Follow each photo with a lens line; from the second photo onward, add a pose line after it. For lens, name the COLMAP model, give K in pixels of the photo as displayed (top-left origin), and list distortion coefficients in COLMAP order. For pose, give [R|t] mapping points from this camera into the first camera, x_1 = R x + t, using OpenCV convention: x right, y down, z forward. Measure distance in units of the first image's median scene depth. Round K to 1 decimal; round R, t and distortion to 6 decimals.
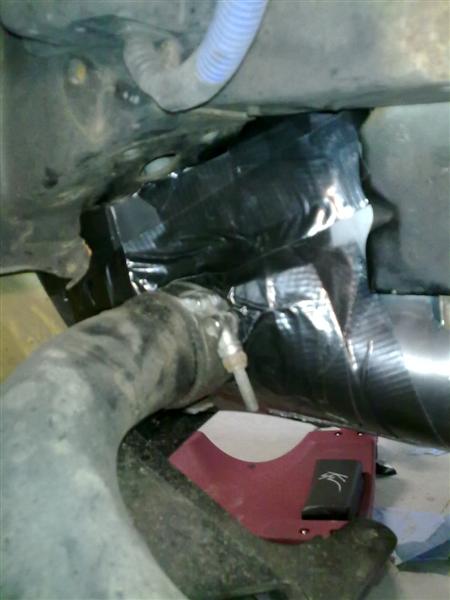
lens RADIAL K [[607.8, 0, 225.0], [0, 607.8, 300.0], [0, 0, 1]] dist [0.062480, -0.171796]
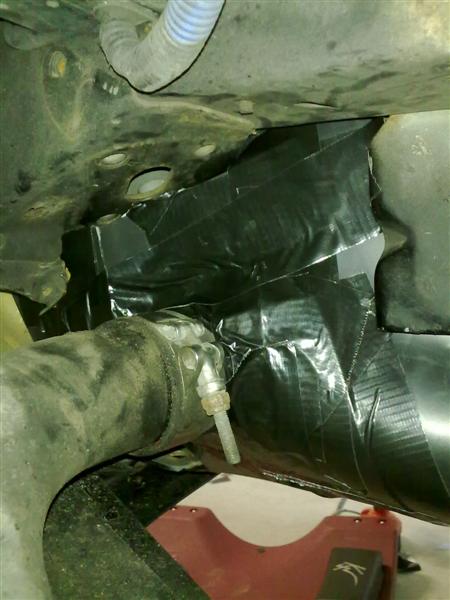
lens RADIAL K [[620.3, 0, 226.6], [0, 620.3, 302.1], [0, 0, 1]] dist [0.053798, -0.201197]
pose [[0.997381, 0.054720, -0.047299, 0.062371], [-0.059890, 0.991457, -0.115873, 0.059765], [0.040554, 0.118402, 0.992137, 0.119714]]
